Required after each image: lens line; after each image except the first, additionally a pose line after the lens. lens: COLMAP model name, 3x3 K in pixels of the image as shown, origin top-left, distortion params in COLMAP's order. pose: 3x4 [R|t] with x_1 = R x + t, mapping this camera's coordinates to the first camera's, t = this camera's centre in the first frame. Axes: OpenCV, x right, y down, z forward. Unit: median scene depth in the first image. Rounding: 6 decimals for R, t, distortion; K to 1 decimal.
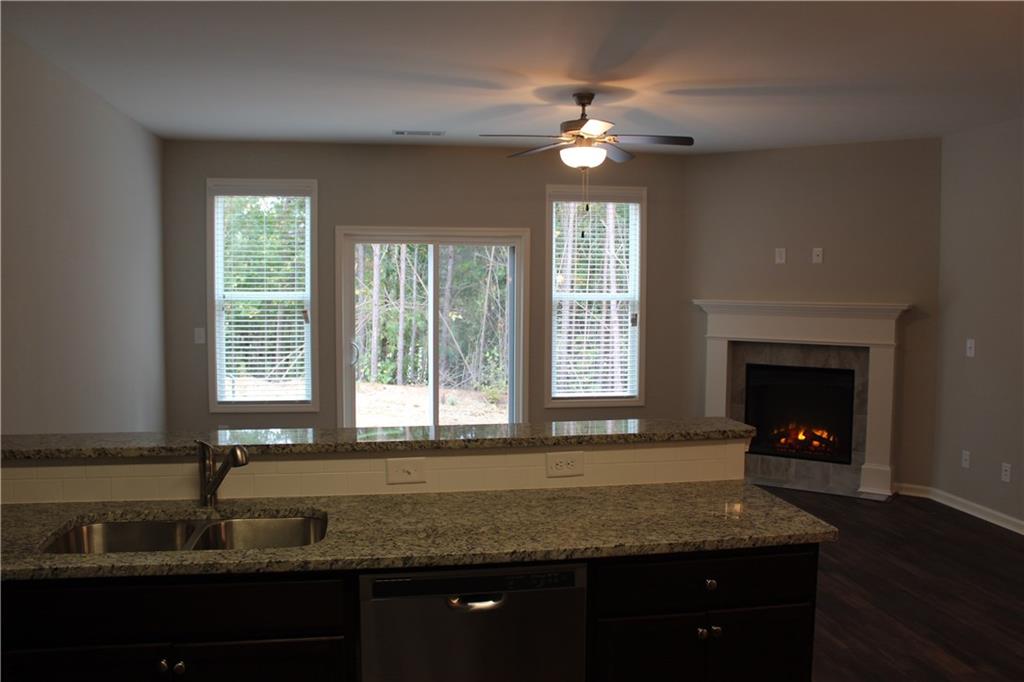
lens RADIAL K [[853.2, 0, 512.0], [0, 853.2, 341.0], [0, 0, 1]] dist [-0.162220, 0.164398]
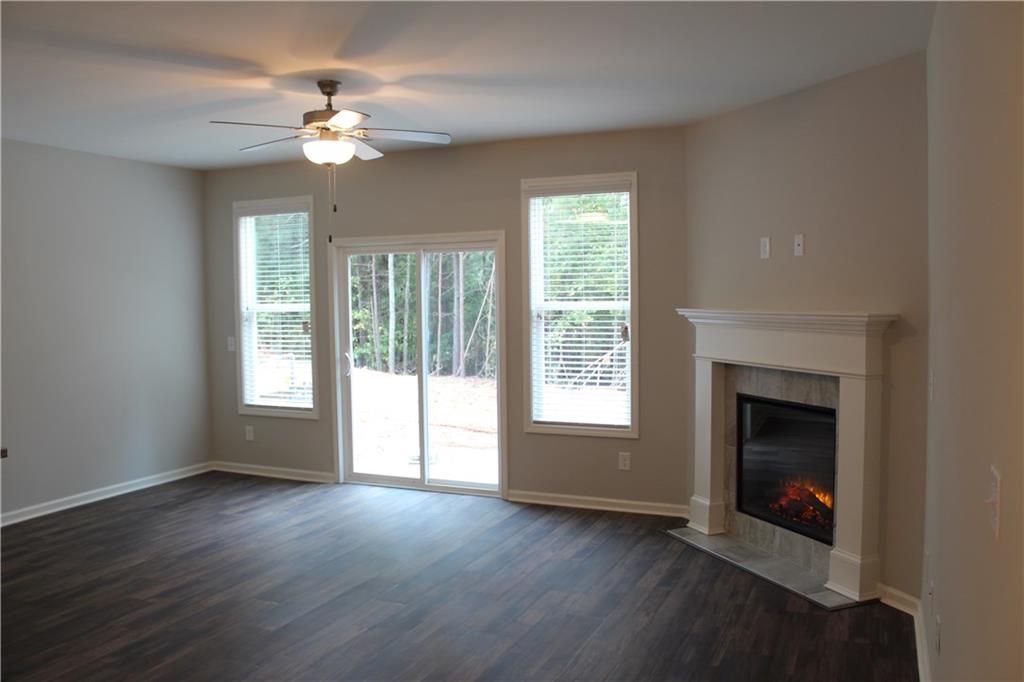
lens RADIAL K [[853.2, 0, 512.0], [0, 853.2, 341.0], [0, 0, 1]] dist [-0.162220, 0.164398]
pose [[0.836169, 0.013725, -0.548300, 0.548374], [-0.018867, 0.999815, -0.003746, -0.013368], [0.548147, 0.013477, 0.836274, 0.273095]]
